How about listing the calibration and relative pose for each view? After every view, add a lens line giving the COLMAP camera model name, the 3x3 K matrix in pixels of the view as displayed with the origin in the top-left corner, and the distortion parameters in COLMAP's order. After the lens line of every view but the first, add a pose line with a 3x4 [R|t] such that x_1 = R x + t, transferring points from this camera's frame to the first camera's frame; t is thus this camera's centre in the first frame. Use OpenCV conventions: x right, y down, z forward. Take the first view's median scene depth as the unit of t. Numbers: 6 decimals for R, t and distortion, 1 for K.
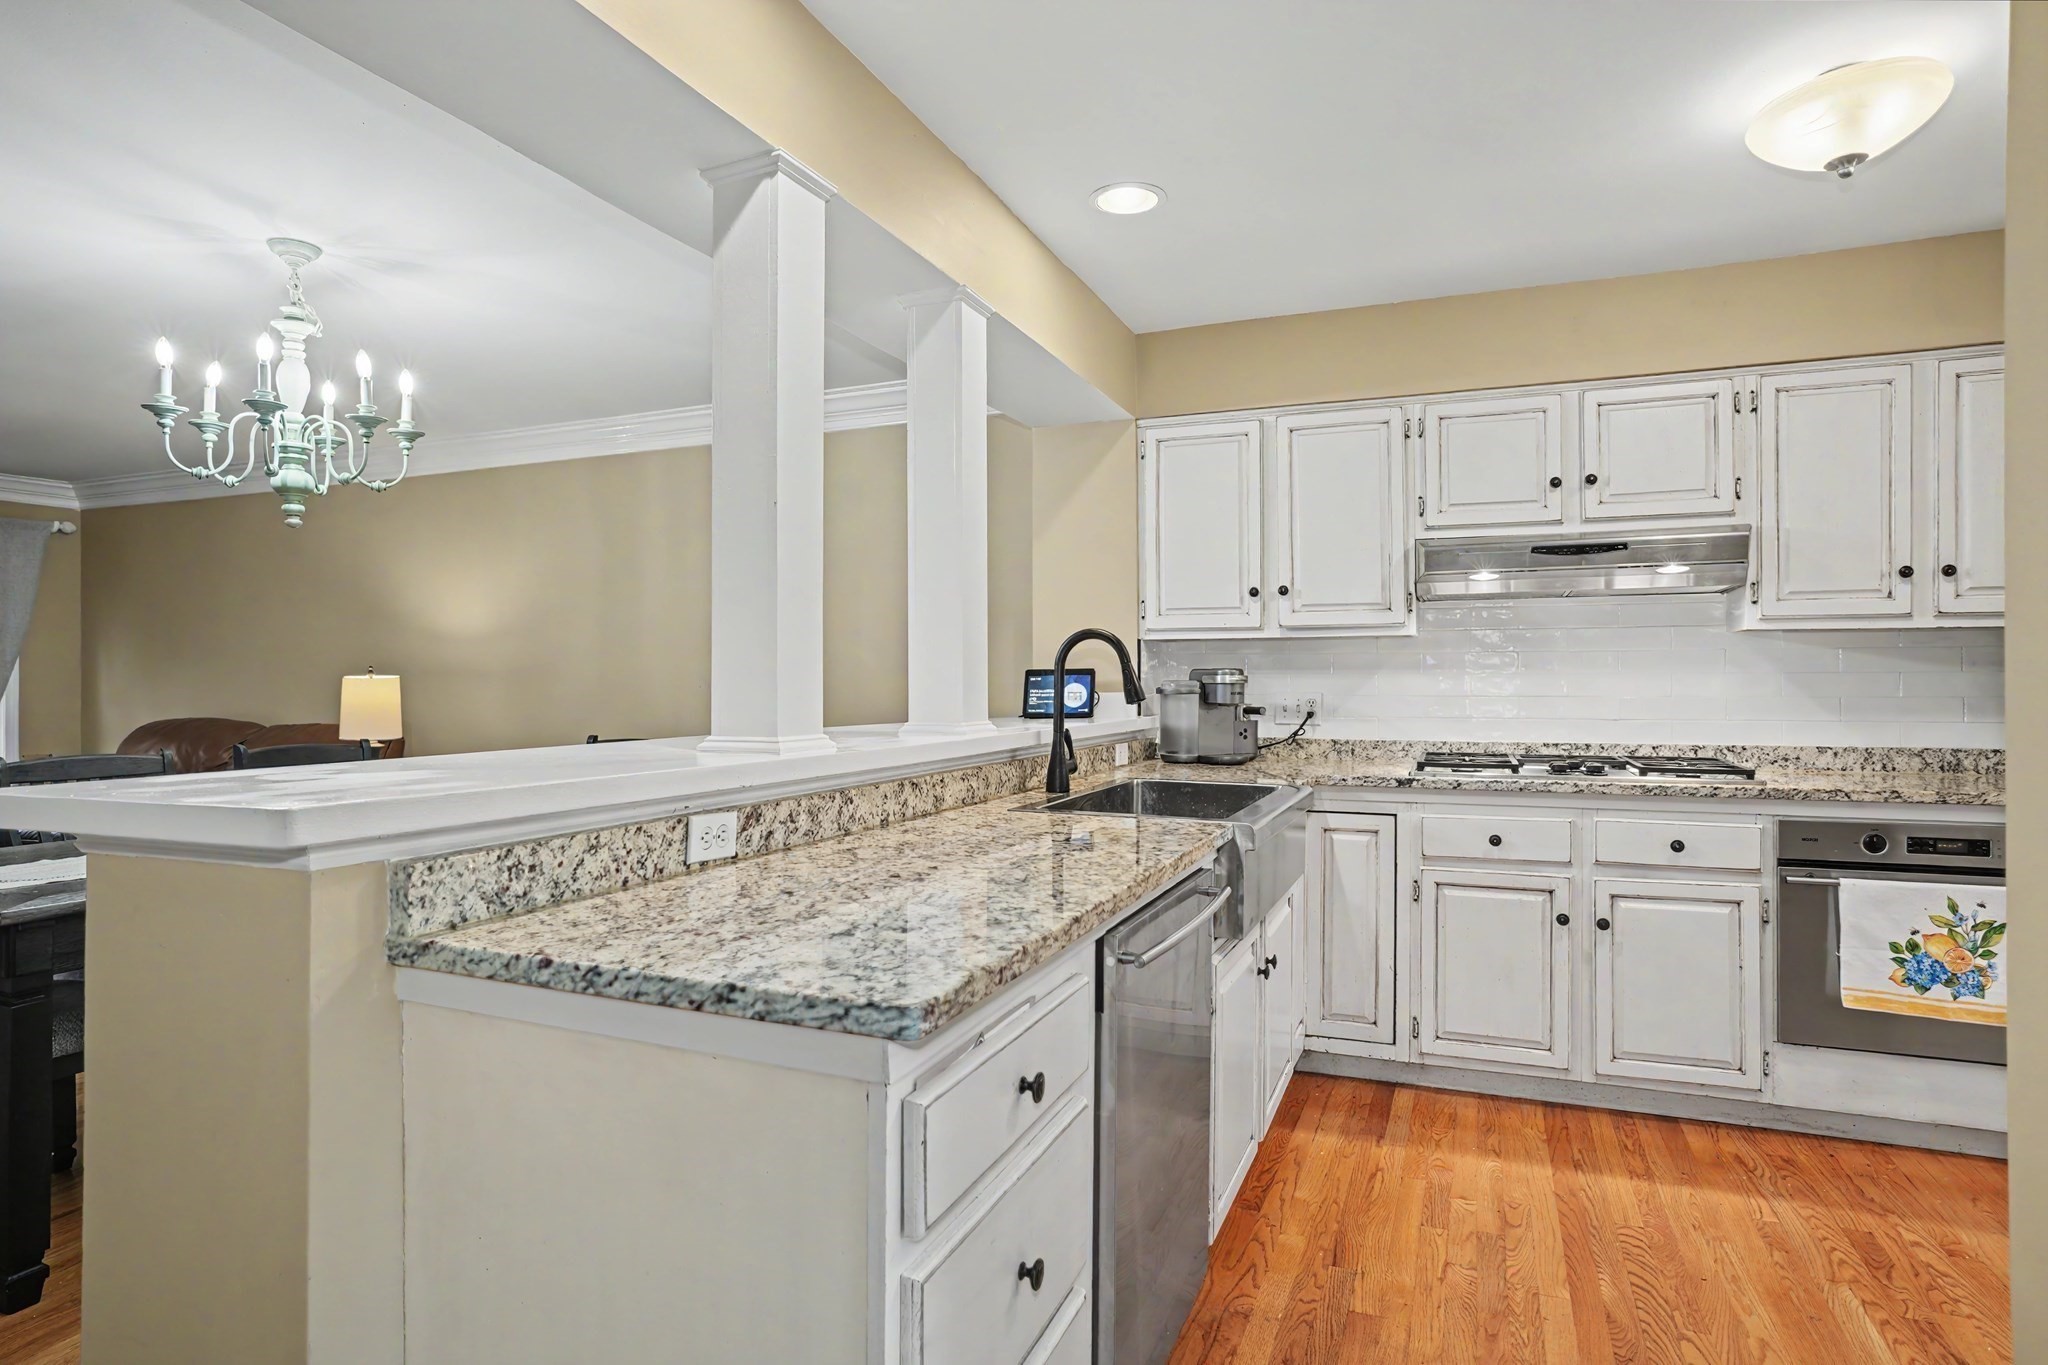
lens RADIAL K [[1132.3, 0, 1017.9], [0, 1132.3, 698.2], [0, 0, 1]] dist [-0.047346, 0.032686]
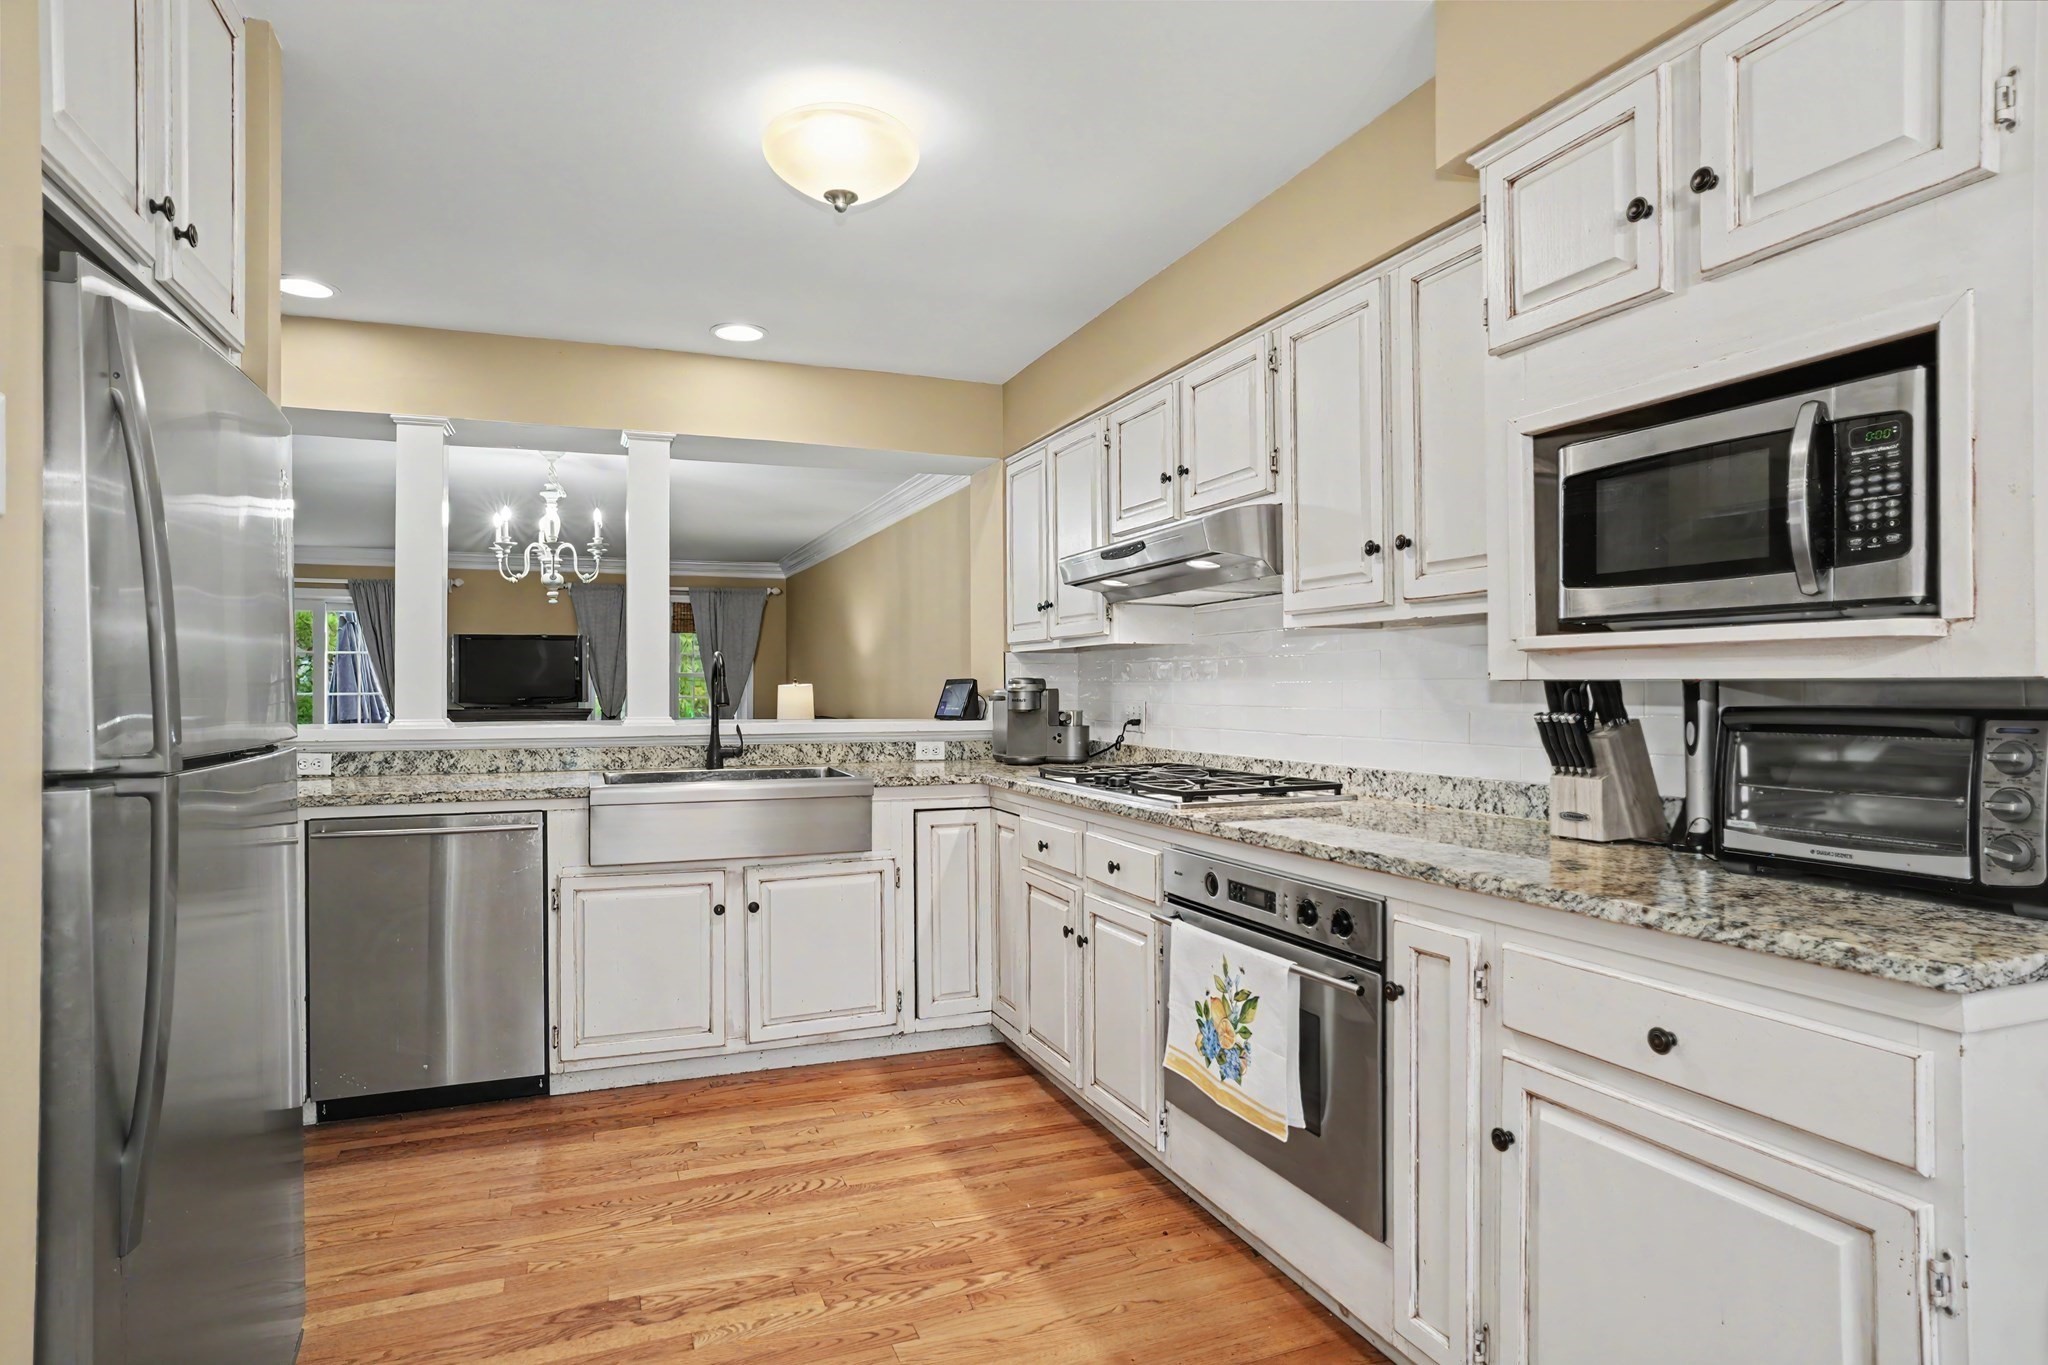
lens RADIAL K [[1132.3, 0, 1017.9], [0, 1132.3, 698.2], [0, 0, 1]] dist [-0.047346, 0.032686]
pose [[0.688719, 0.006899, -0.724995, 1.319188], [-0.009733, 0.999953, 0.000270, -0.008777], [0.724963, 0.006870, 0.688754, 0.314593]]
